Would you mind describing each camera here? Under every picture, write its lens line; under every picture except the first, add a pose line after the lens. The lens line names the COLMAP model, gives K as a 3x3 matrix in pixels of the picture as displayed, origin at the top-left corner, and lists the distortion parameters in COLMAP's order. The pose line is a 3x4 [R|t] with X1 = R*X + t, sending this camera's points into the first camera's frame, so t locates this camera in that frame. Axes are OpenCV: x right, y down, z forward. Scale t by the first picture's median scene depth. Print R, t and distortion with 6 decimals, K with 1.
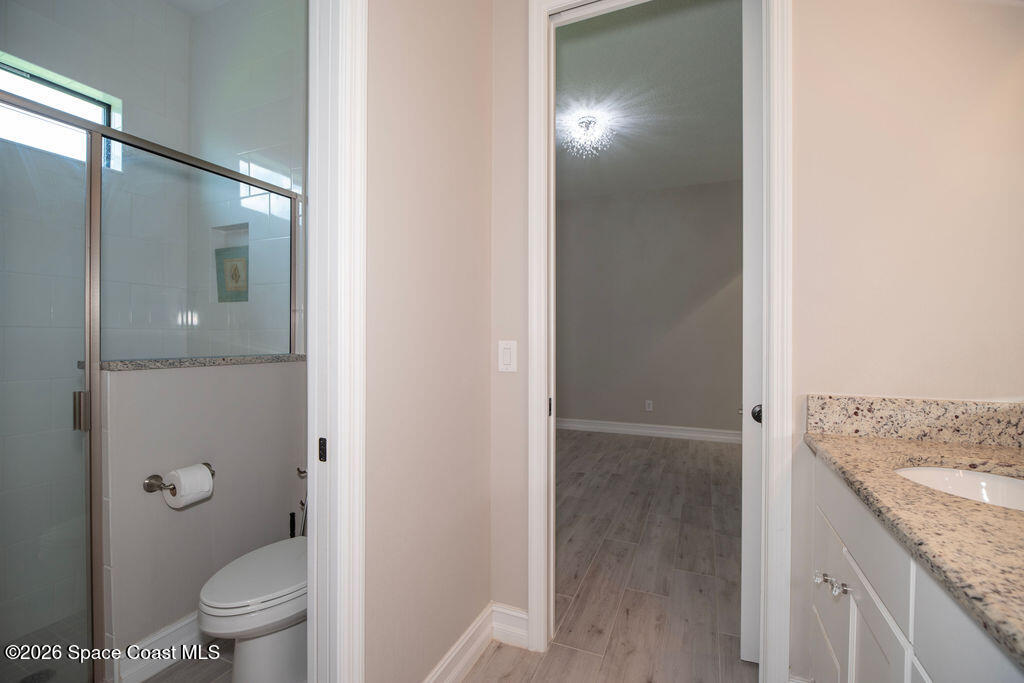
lens RADIAL K [[448.9, 0, 513.0], [0, 448.9, 340.0], [0, 0, 1]] dist [-0.002902, -0.005105]
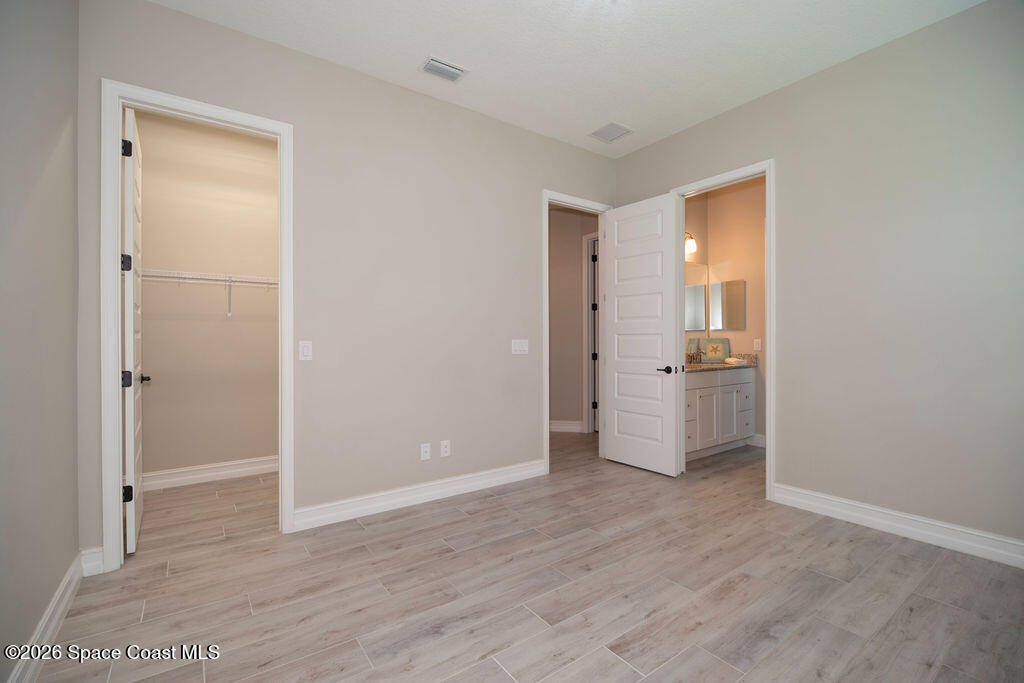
lens RADIAL K [[448.9, 0, 513.0], [0, 448.9, 340.0], [0, 0, 1]] dist [-0.002902, -0.005105]
pose [[-0.857268, 0.001774, 0.514867, 0.018031], [0.004068, 0.999986, 0.003327, -0.002089], [-0.514854, 0.004947, -0.857264, 1.561678]]
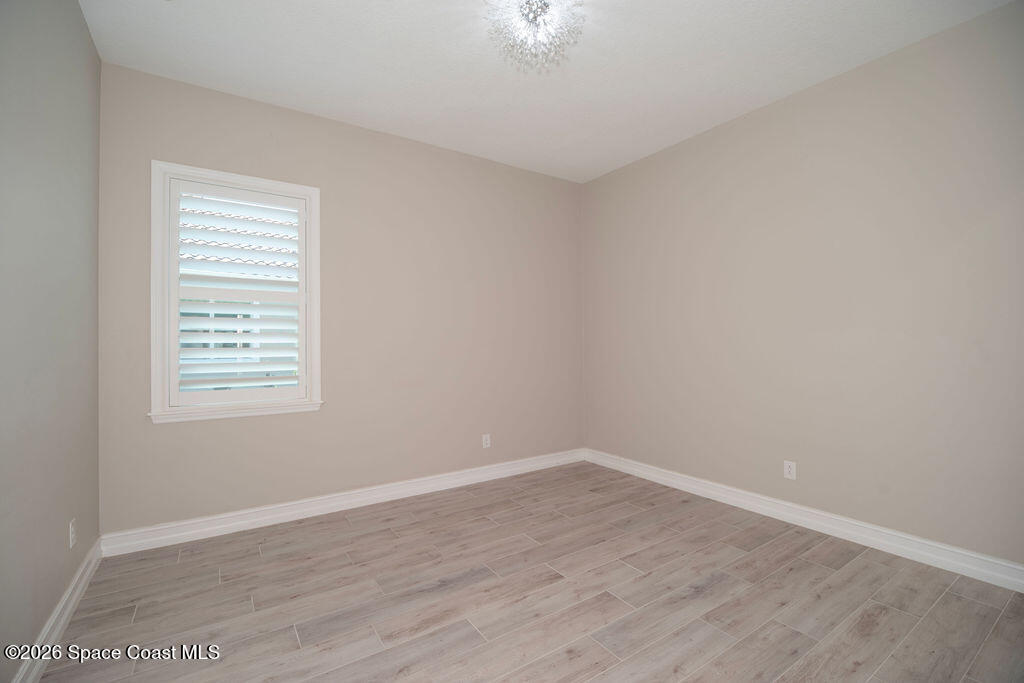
lens RADIAL K [[448.9, 0, 513.0], [0, 448.9, 340.0], [0, 0, 1]] dist [-0.002902, -0.005105]
pose [[0.839823, -0.009453, -0.542779, 0.481765], [0.003736, 0.999925, -0.011635, -0.022734], [0.542848, 0.007743, 0.839795, 0.491630]]
